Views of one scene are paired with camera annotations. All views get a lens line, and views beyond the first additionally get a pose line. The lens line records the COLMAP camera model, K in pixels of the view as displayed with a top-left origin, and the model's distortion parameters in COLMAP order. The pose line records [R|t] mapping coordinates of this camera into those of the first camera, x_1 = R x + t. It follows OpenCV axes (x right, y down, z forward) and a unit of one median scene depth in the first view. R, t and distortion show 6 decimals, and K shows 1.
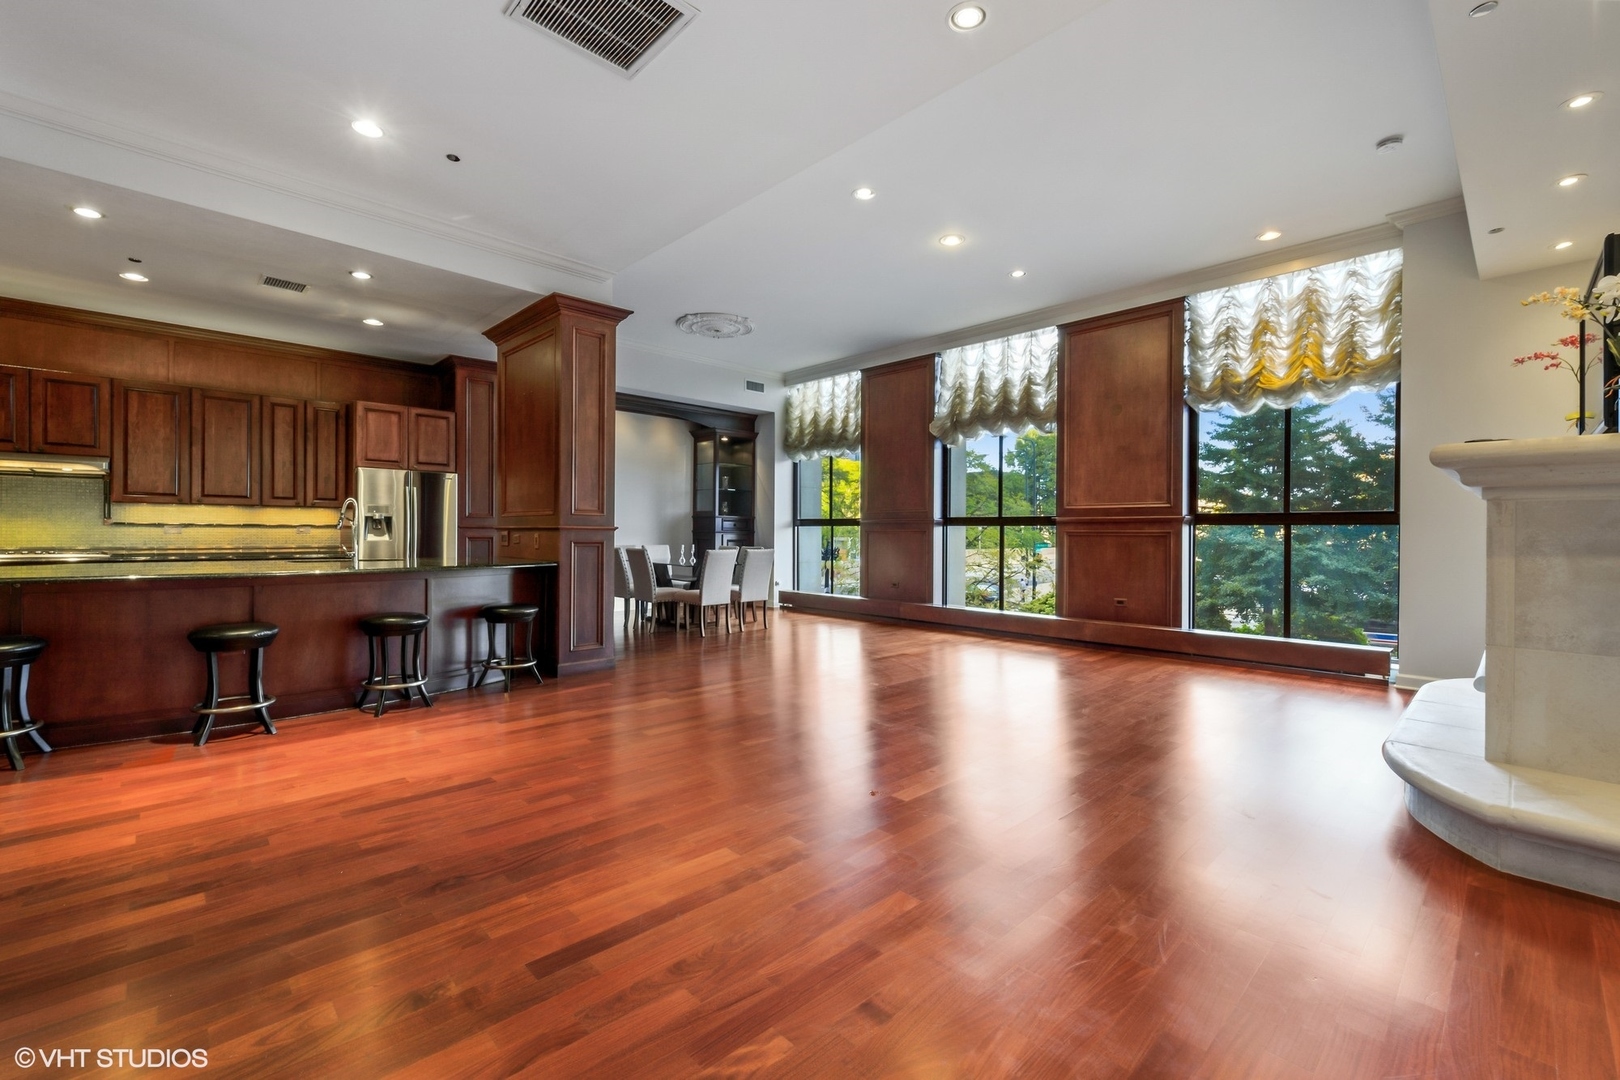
lens RADIAL K [[681.9, 0, 817.7], [0, 681.9, 533.6], [0, 0, 1]] dist [-0.001530, 0.000012]
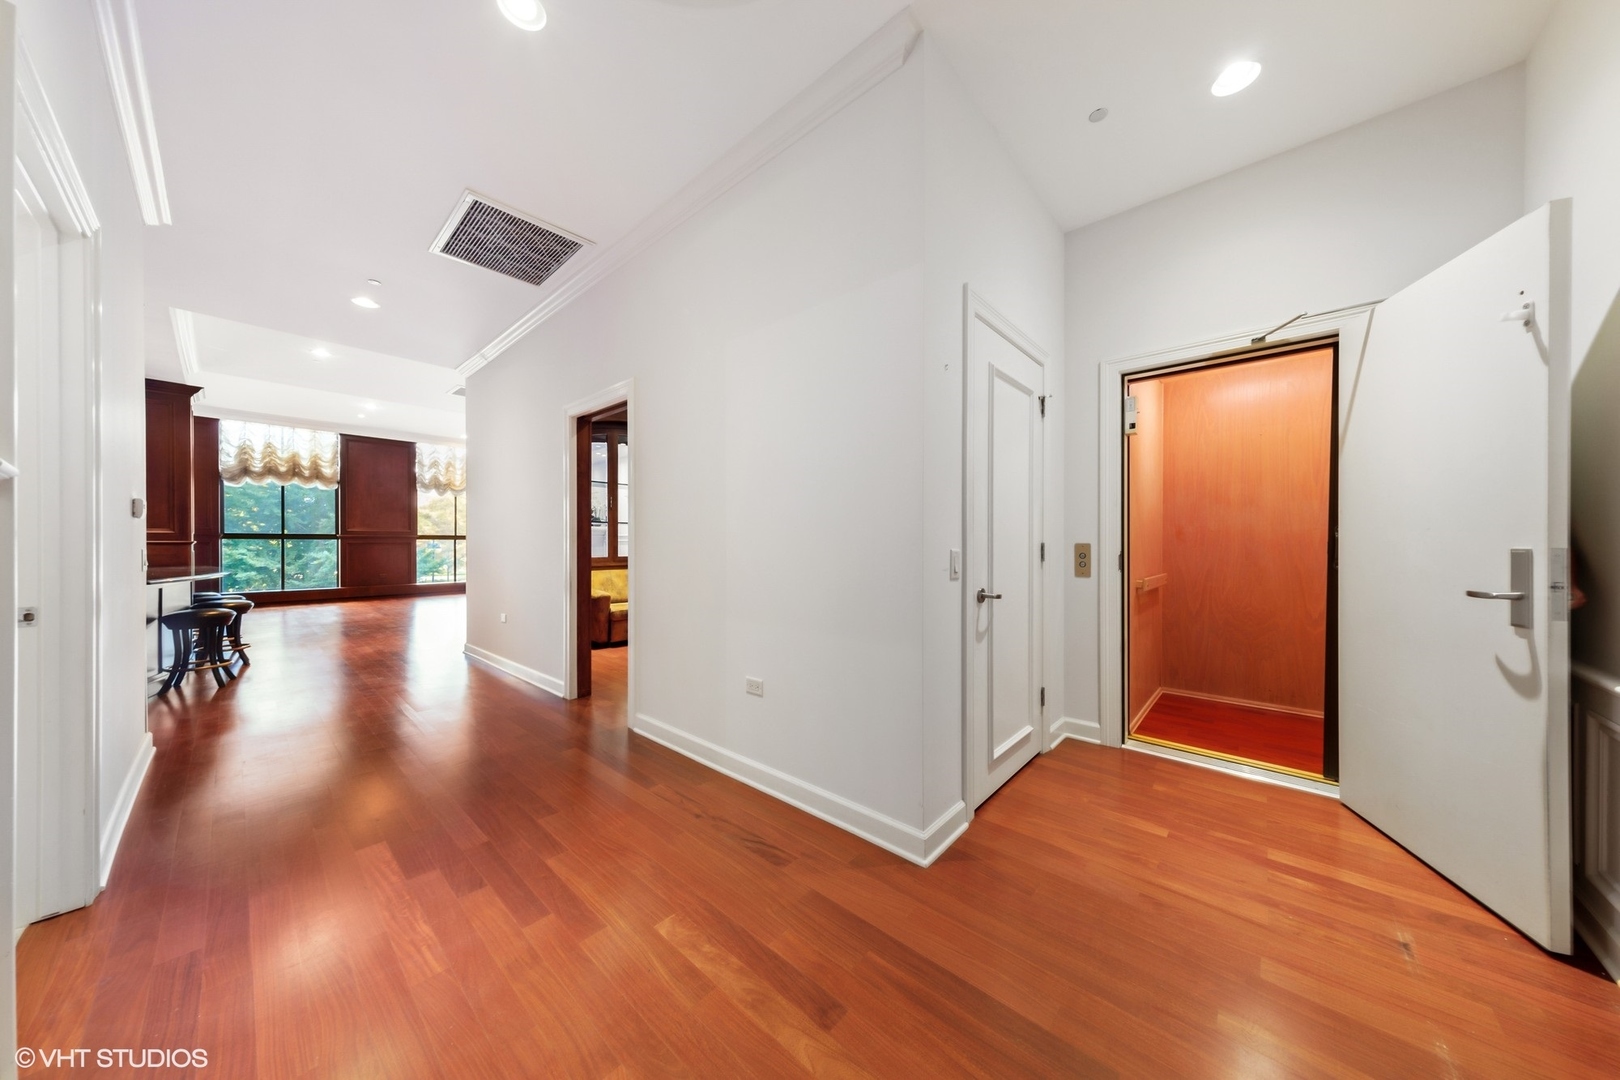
lens RADIAL K [[514.7, 0, 810.6], [0, 514.7, 545.3], [0, 0, 1]] dist [0.002686, -0.000151]
pose [[-0.081919, -0.011111, 0.996577, -1.305080], [0.003778, 0.999927, 0.011459, -0.005668], [-0.996632, 0.004704, -0.081871, -0.210054]]
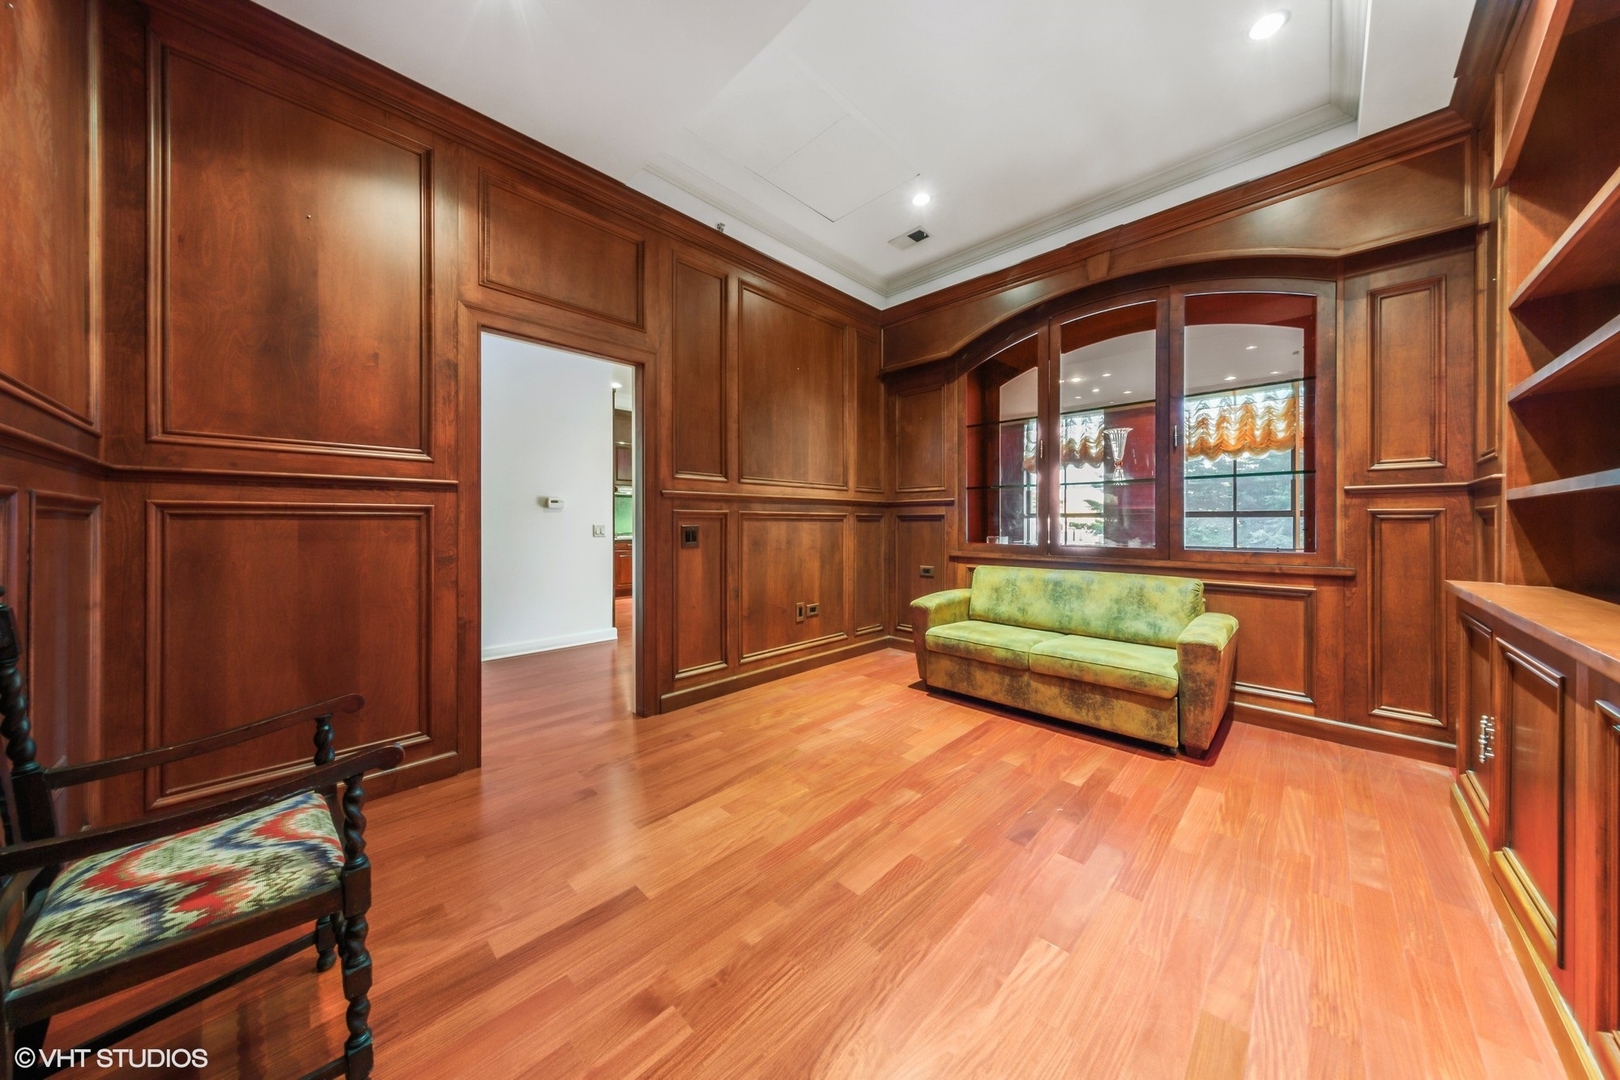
lens RADIAL K [[514.7, 0, 801.5], [0, 514.7, 520.5], [0, 0, 1]] dist [0.002686, -0.000151]
pose [[0.999724, -0.006760, 0.022482, -0.578544], [0.006891, 0.999960, -0.005742, 0.000455], [-0.022443, 0.005896, 0.999731, -0.463486]]
